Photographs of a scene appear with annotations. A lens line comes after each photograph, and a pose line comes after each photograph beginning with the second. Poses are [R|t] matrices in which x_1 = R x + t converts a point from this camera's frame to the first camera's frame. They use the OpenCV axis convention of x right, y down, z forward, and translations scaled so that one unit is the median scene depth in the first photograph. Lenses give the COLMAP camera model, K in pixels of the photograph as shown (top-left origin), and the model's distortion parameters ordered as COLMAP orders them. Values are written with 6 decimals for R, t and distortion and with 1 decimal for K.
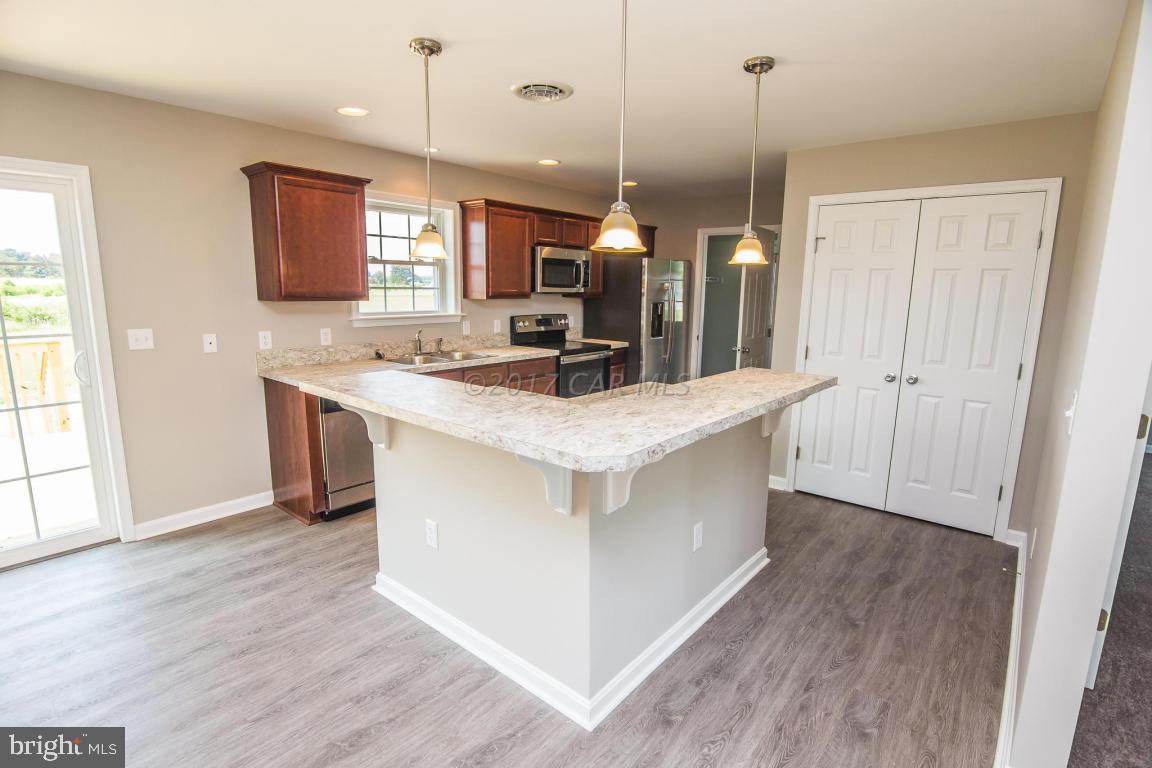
lens RADIAL K [[560.1, 0, 575.1], [0, 560.1, 385.4], [0, 0, 1]] dist [-0.018445, -0.000702]
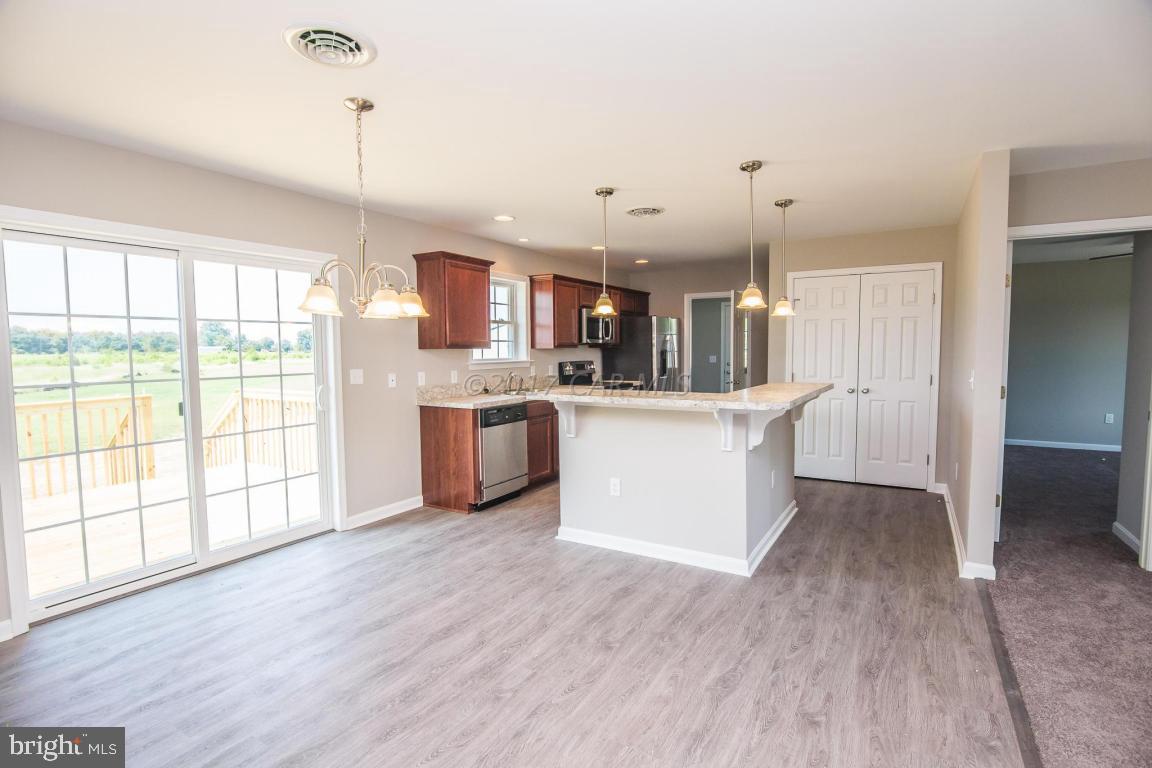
lens RADIAL K [[560.1, 0, 575.1], [0, 560.1, 385.4], [0, 0, 1]] dist [-0.018445, -0.000702]
pose [[0.987998, -0.034325, 0.150604, -0.416031], [0.050660, 0.993074, -0.106006, 0.100037], [-0.145922, 0.112363, 0.982894, -0.388916]]
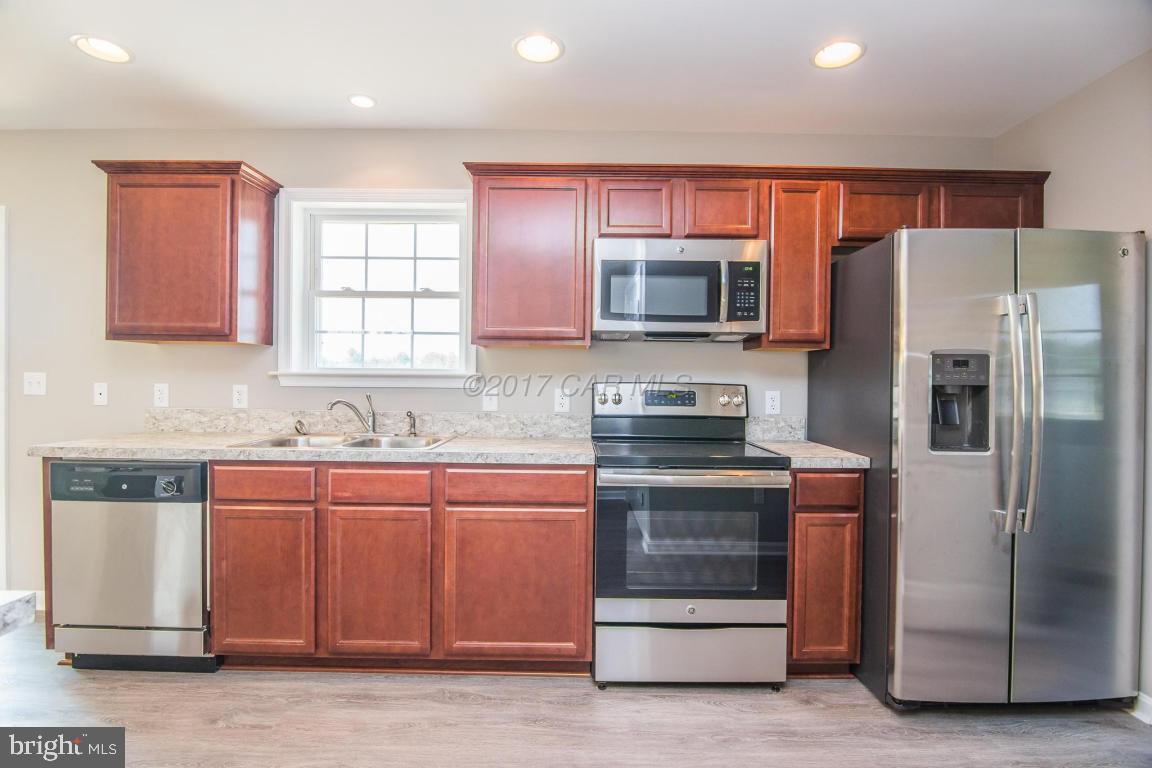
lens RADIAL K [[560.1, 0, 575.1], [0, 560.1, 385.4], [0, 0, 1]] dist [-0.018445, -0.000702]
pose [[0.639993, 0.000481, -0.768381, 0.431097], [-0.135720, 0.984348, -0.112426, -0.090586], [0.756300, 0.176237, 0.630041, 0.996983]]
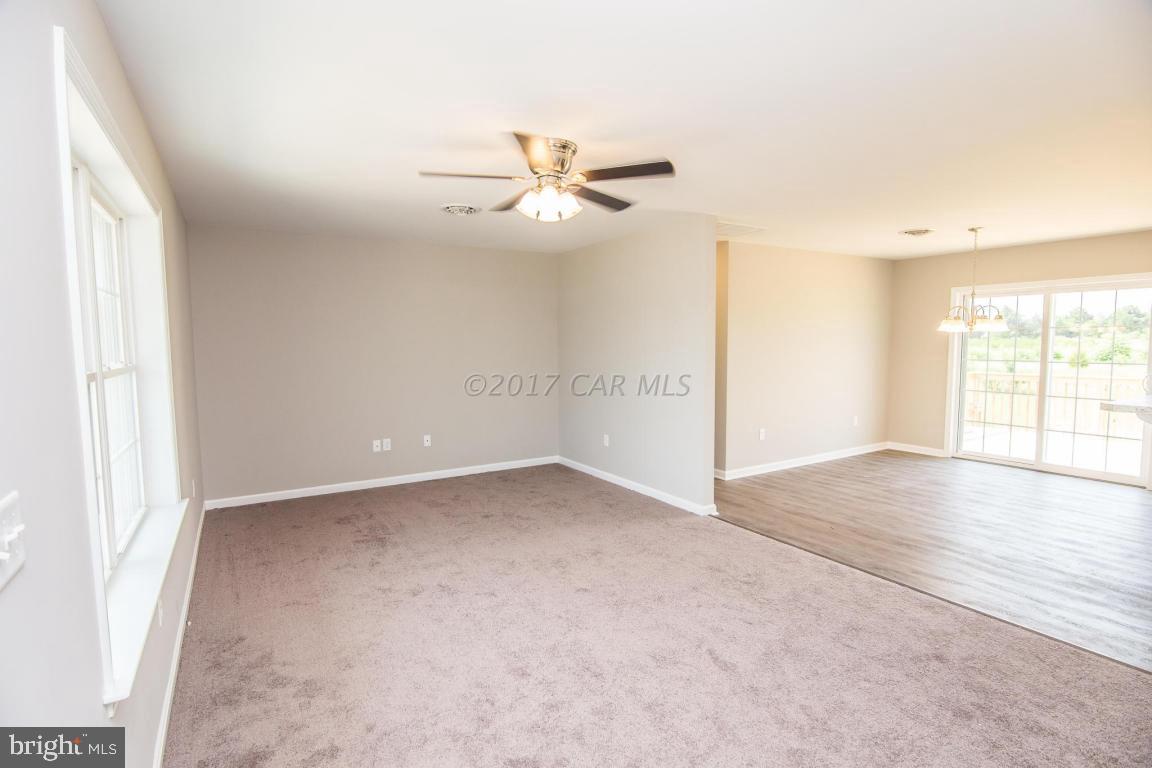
lens RADIAL K [[560.1, 0, 575.1], [0, 560.1, 385.4], [0, 0, 1]] dist [-0.018445, -0.000702]
pose [[-0.325507, 0.060537, -0.943600, 1.178532], [-0.166004, 0.978789, 0.120059, 0.058294], [0.930853, 0.195721, -0.308553, -0.144717]]
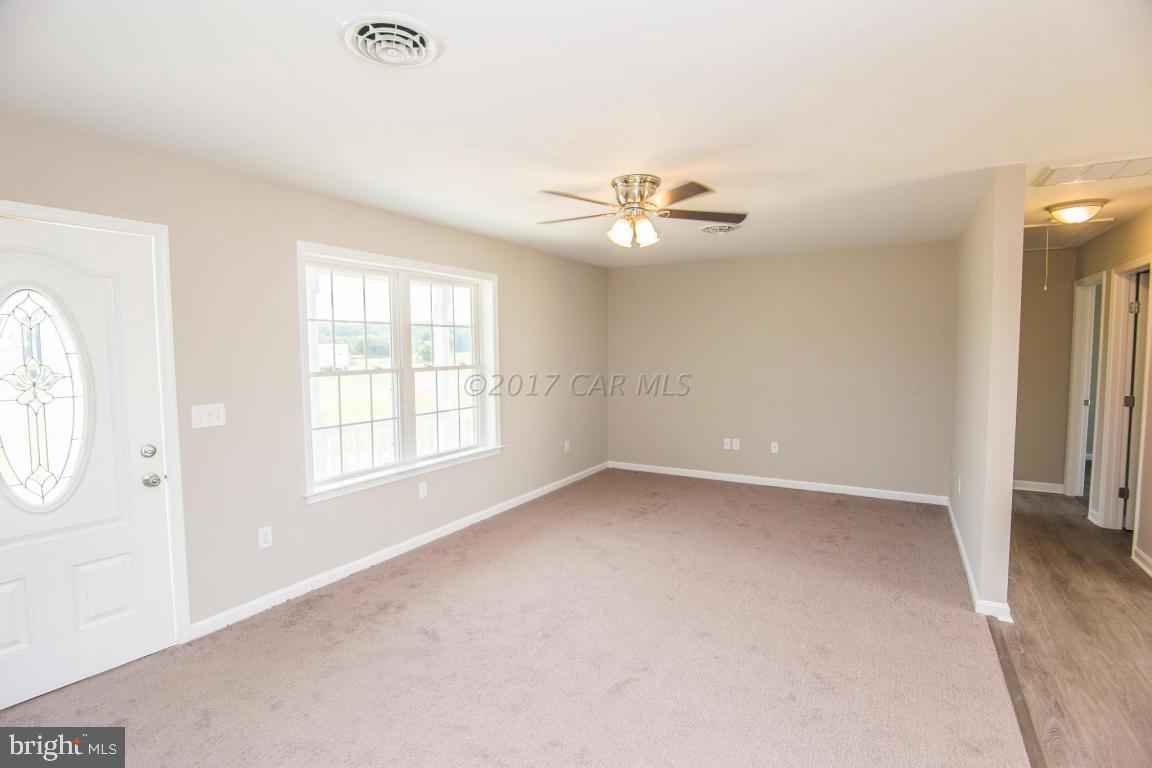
lens RADIAL K [[560.1, 0, 575.1], [0, 560.1, 385.4], [0, 0, 1]] dist [-0.018445, -0.000702]
pose [[-0.986658, 0.001895, -0.162797, 0.629059], [-0.037676, 0.970131, 0.239636, -0.075899], [0.158388, 0.242573, -0.957116, 0.453148]]
